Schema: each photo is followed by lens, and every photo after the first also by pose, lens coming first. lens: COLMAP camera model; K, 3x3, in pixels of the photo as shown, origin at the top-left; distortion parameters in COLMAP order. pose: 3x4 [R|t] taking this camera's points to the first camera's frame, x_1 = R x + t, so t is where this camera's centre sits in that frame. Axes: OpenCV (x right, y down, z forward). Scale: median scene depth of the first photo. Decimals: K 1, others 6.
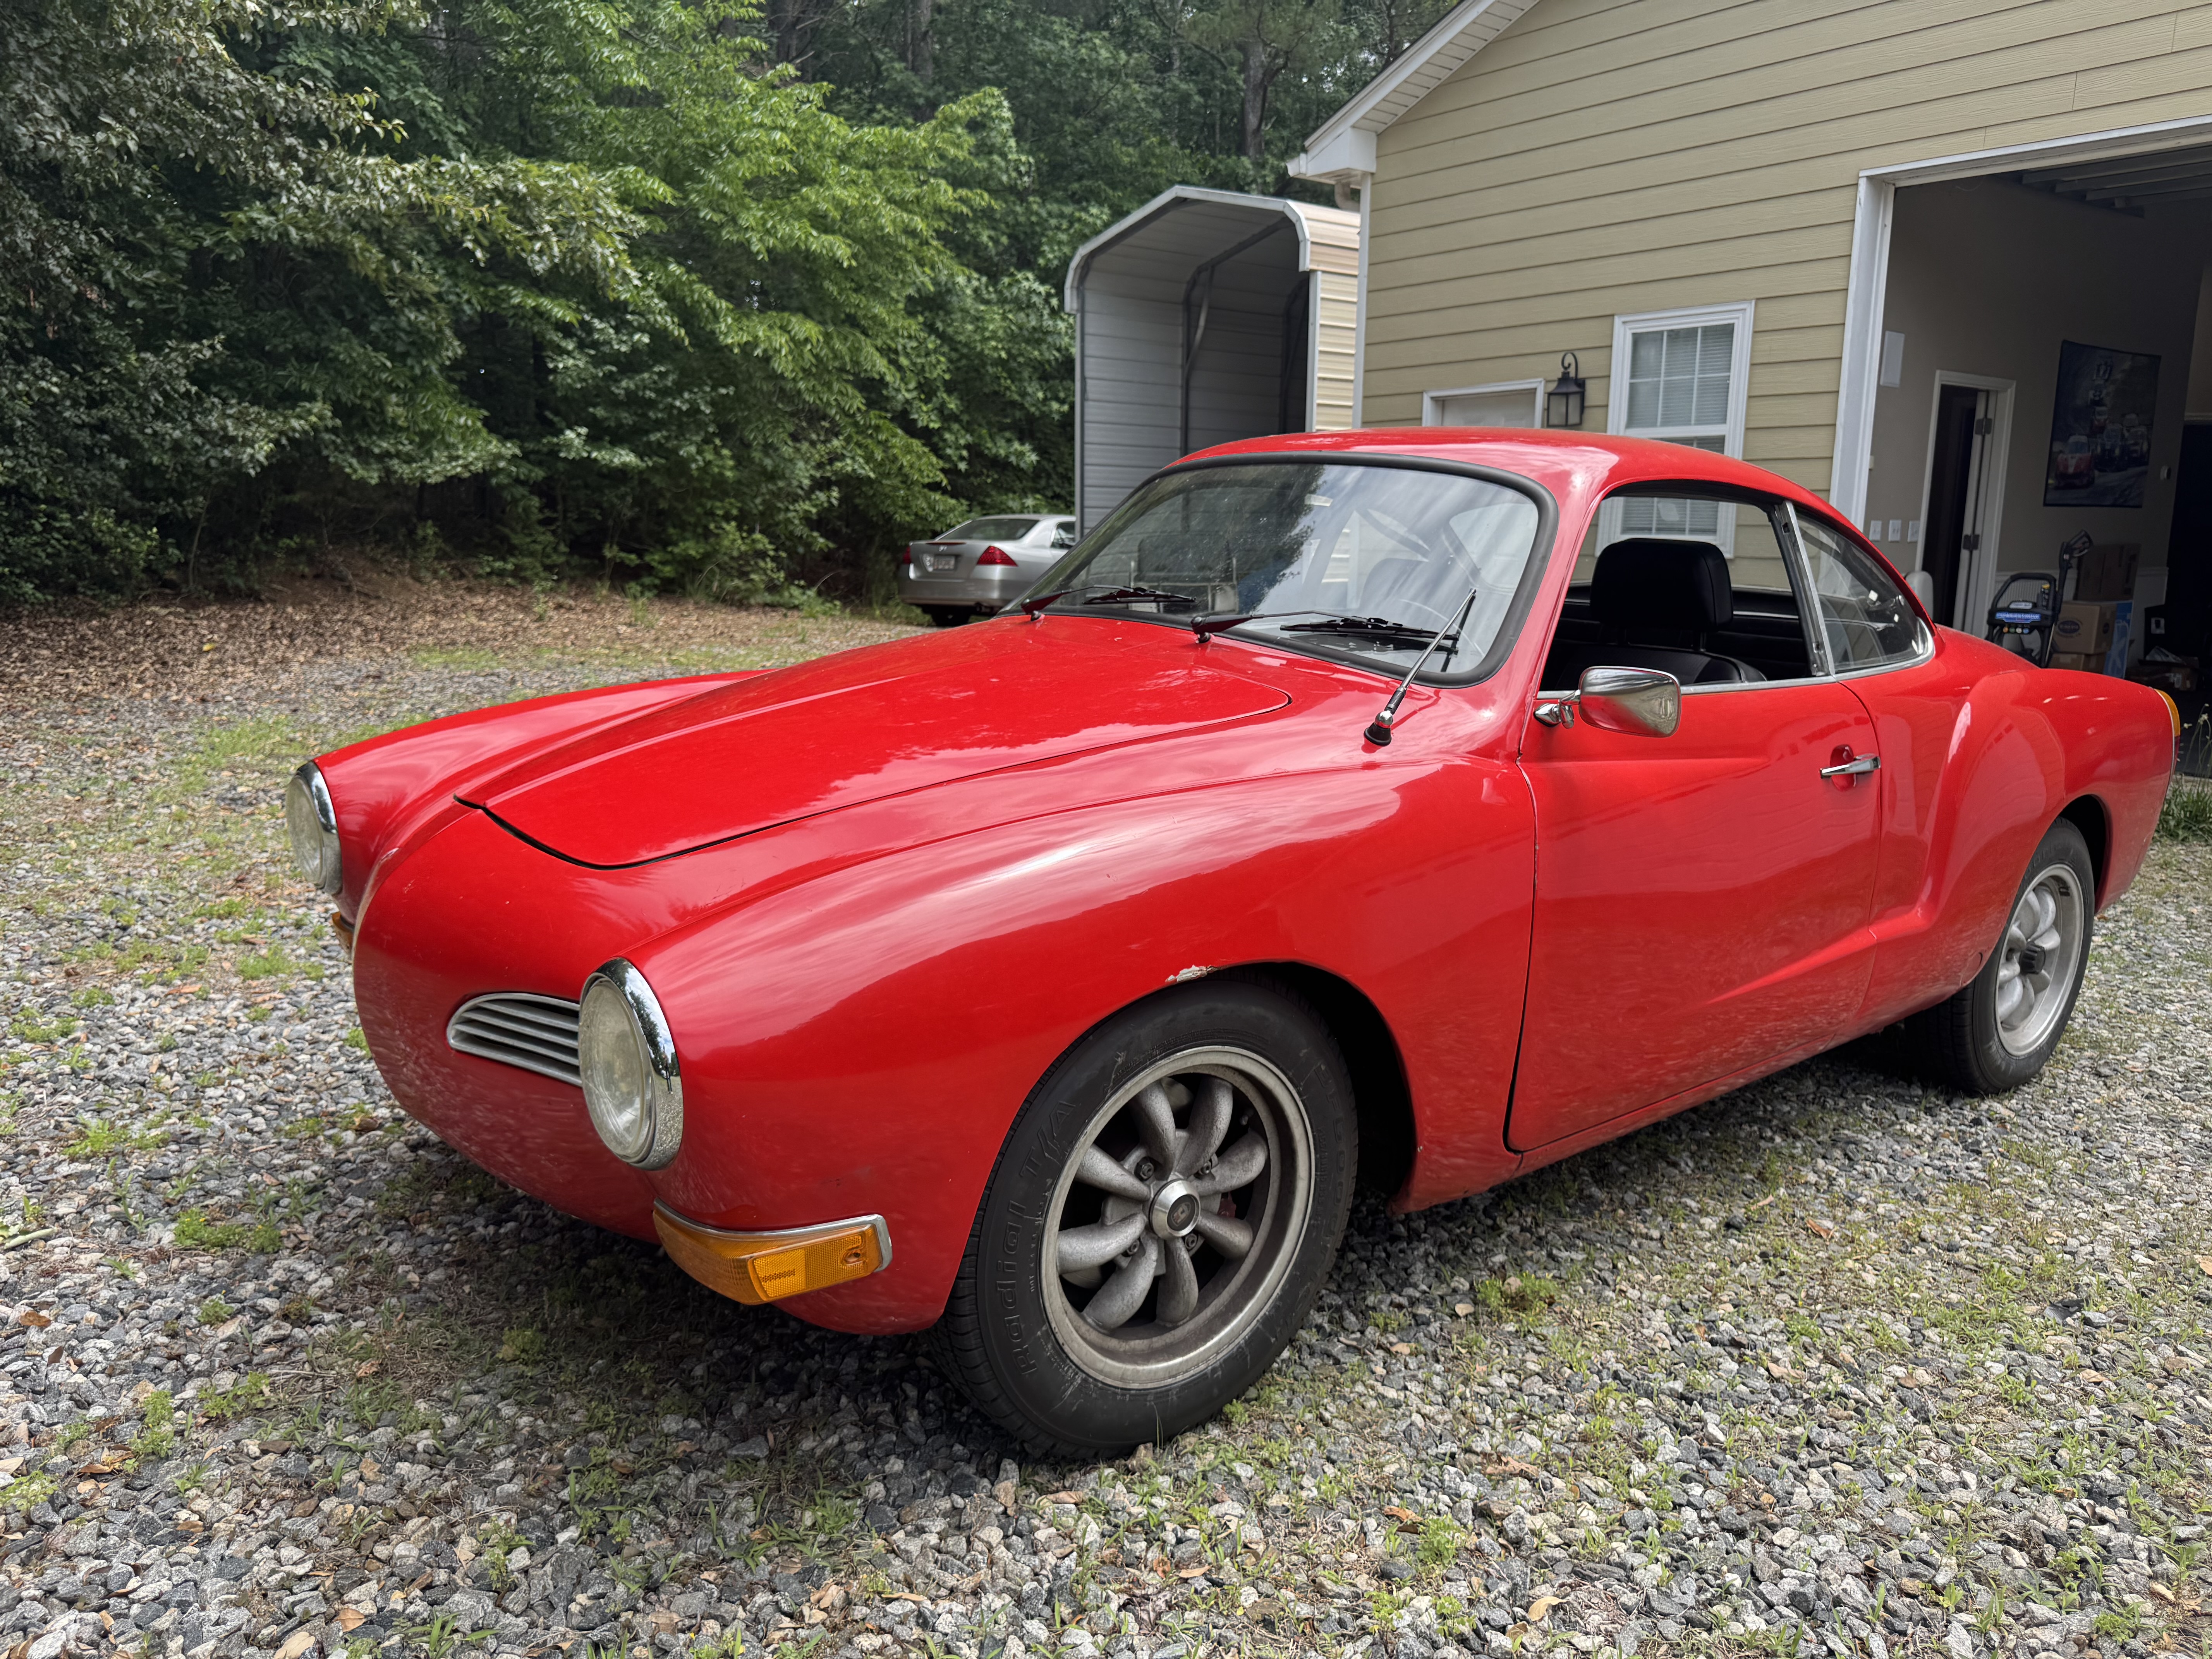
lens RADIAL K [[1567.2, 0, 1118.7], [0, 1567.2, 833.6], [0, 0, 1]] dist [0.040523, -0.053875]
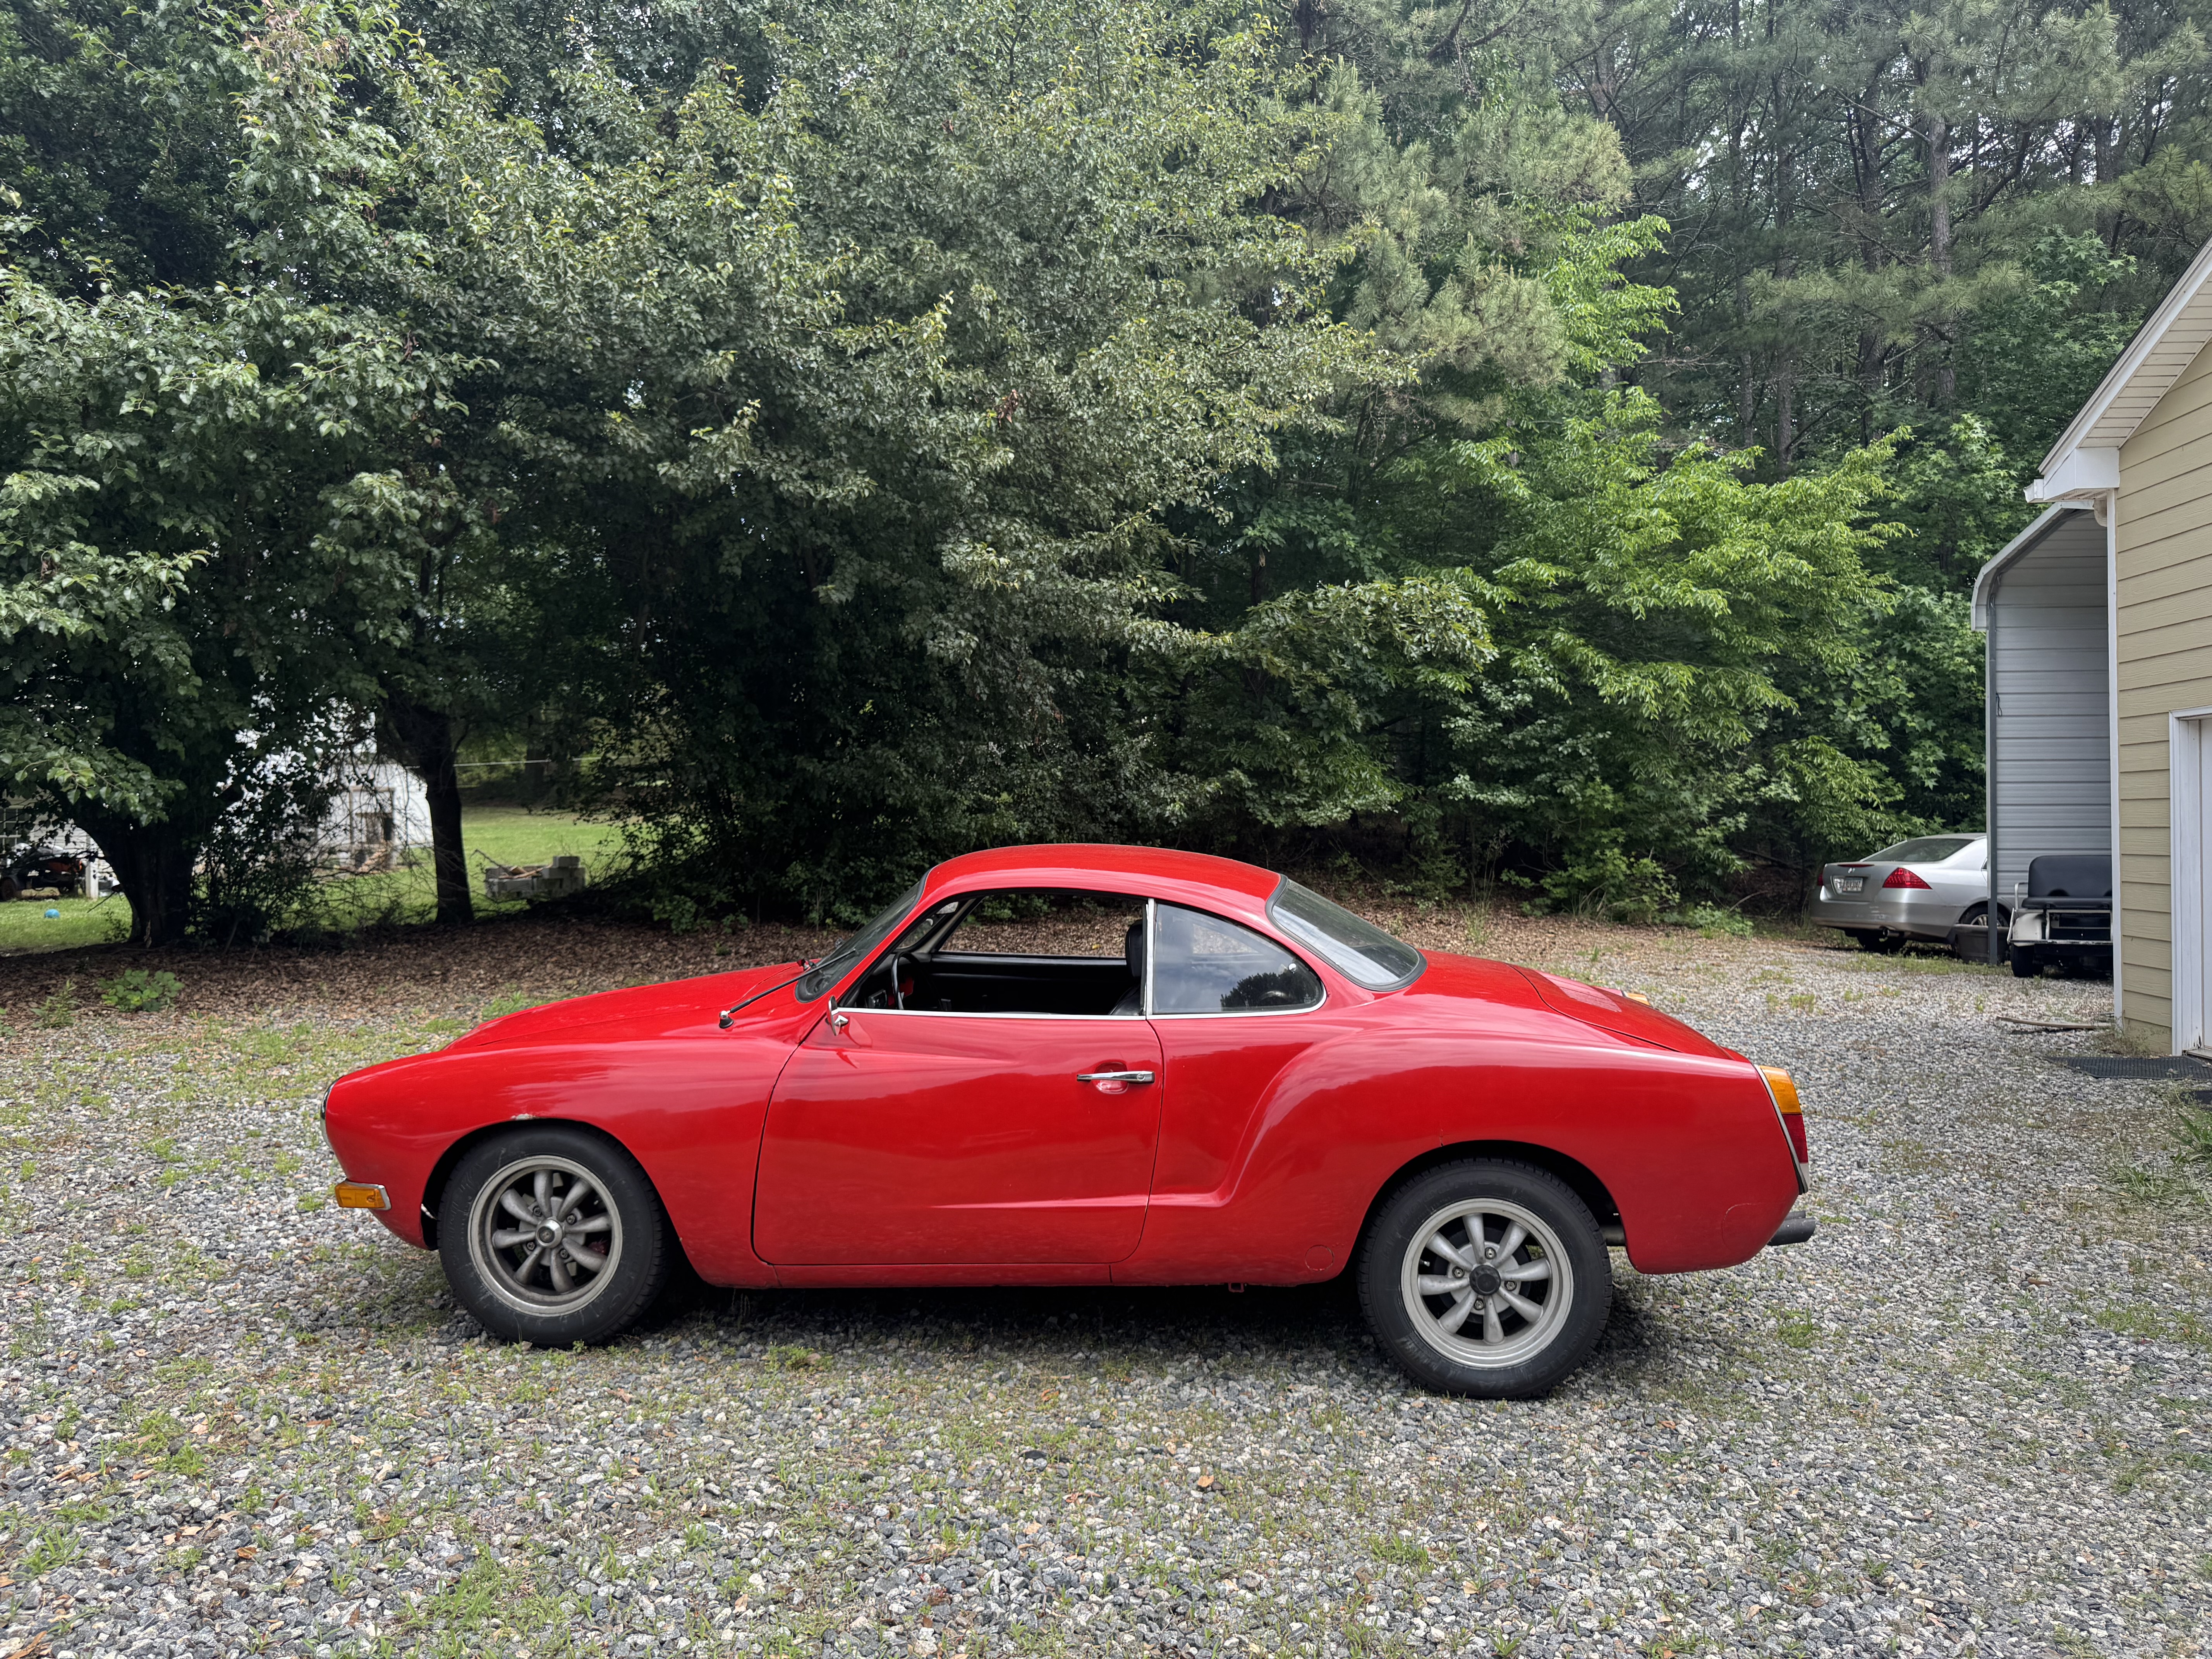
lens RADIAL K [[1567.2, 0, 1116.4], [0, 1567.2, 808.4], [0, 0, 1]] dist [0.040523, -0.053875]
pose [[0.731418, -0.024784, -0.681479, 0.406119], [-0.117098, 0.979931, -0.161317, -0.014944], [0.671801, 0.197790, 0.713837, -0.028728]]
